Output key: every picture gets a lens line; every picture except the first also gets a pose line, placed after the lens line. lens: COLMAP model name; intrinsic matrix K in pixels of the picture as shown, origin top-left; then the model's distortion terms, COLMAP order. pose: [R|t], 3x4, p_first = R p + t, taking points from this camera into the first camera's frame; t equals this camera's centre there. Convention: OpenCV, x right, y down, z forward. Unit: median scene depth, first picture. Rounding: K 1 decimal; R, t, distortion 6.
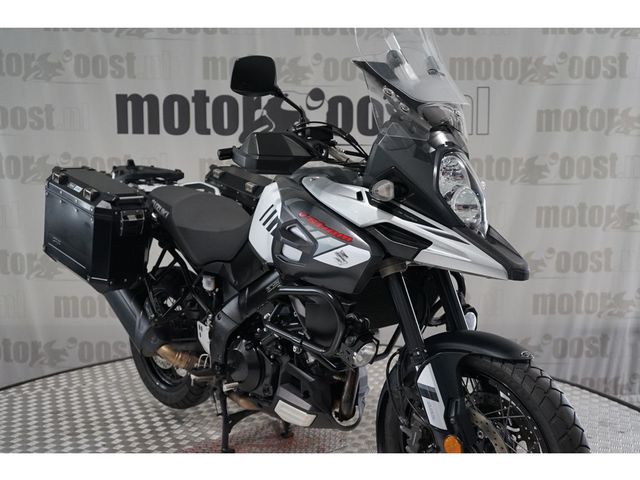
lens RADIAL K [[690.3, 0, 333.0], [0, 690.3, 243.0], [0, 0, 1]] dist [0.007201, 0.000000]
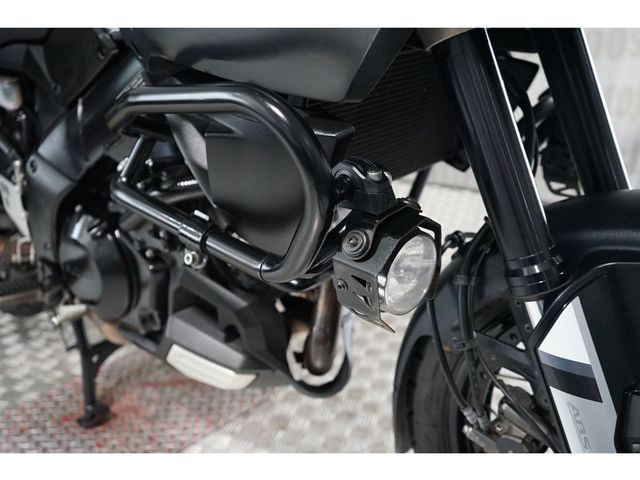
lens RADIAL K [[690.3, 0, 321.6], [0, 690.3, 240.7], [0, 0, 1]] dist [0.007201, 0.000000]
pose [[0.996174, -0.057066, 0.066183, -0.006444], [0.037333, 0.962662, 0.268120, 0.042265], [-0.079012, -0.264623, 0.961110, 0.578918]]
